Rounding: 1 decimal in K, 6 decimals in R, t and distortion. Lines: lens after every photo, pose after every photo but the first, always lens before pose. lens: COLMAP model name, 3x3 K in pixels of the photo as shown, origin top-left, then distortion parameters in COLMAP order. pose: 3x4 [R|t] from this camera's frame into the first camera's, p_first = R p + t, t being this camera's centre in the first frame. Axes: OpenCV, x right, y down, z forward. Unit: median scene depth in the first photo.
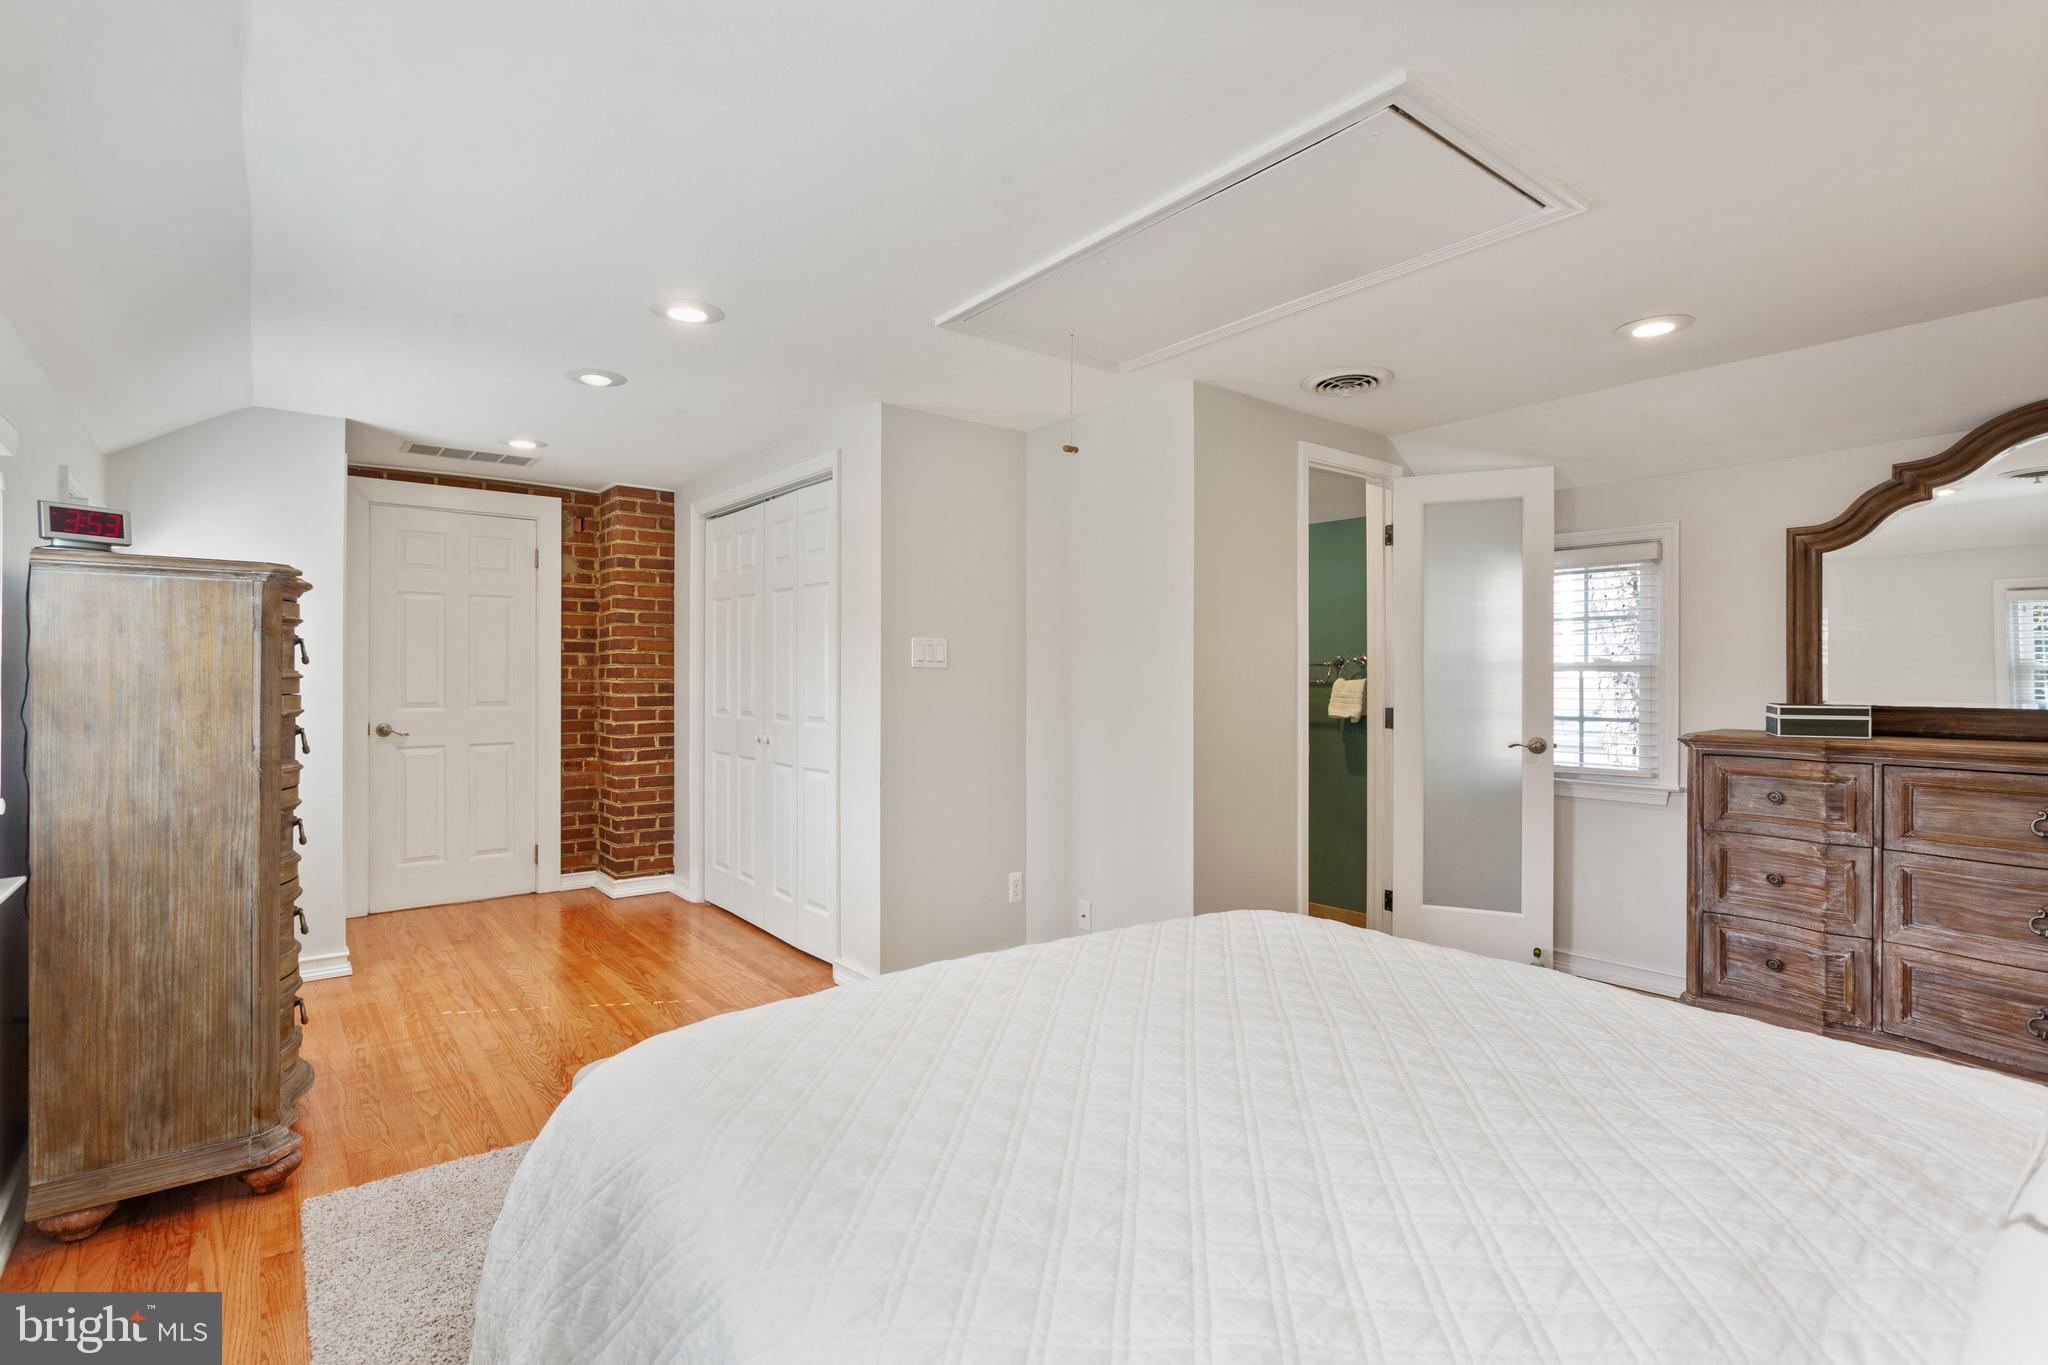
lens RADIAL K [[982.1, 0, 1022.4], [0, 982.1, 676.7], [0, 0, 1]] dist [-0.017125, 0.007225]
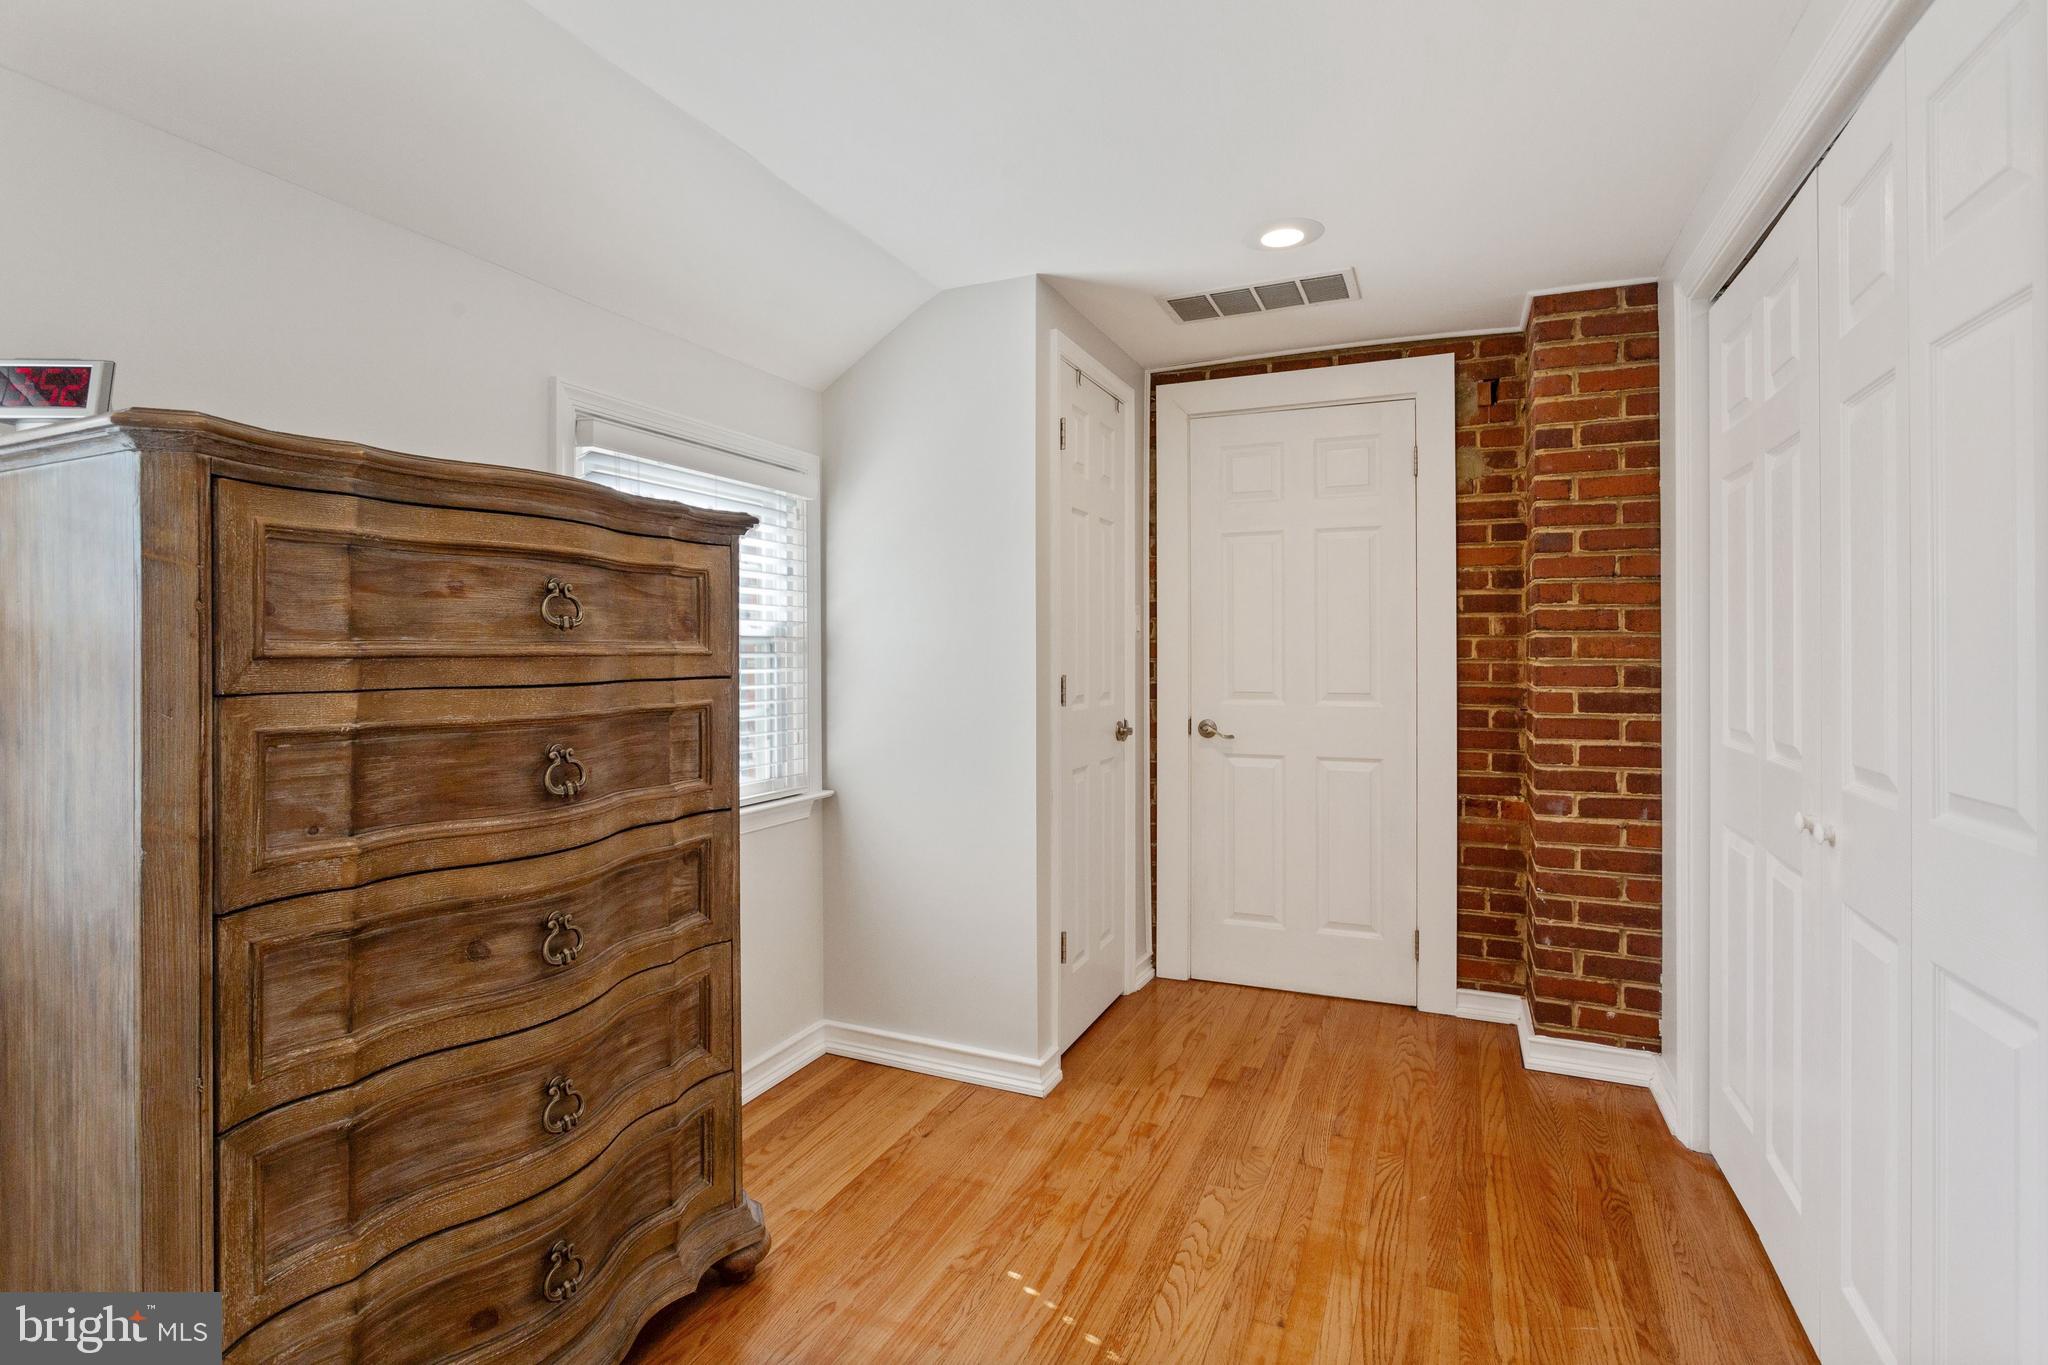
lens RADIAL K [[982.1, 0, 1005.8], [0, 982.1, 647.9], [0, 0, 1]] dist [-0.017125, 0.007225]
pose [[0.462410, -0.005336, -0.886650, -0.072725], [-0.001033, 0.999978, -0.006556, 0.000136], [0.886666, 0.003947, 0.462394, 0.484349]]
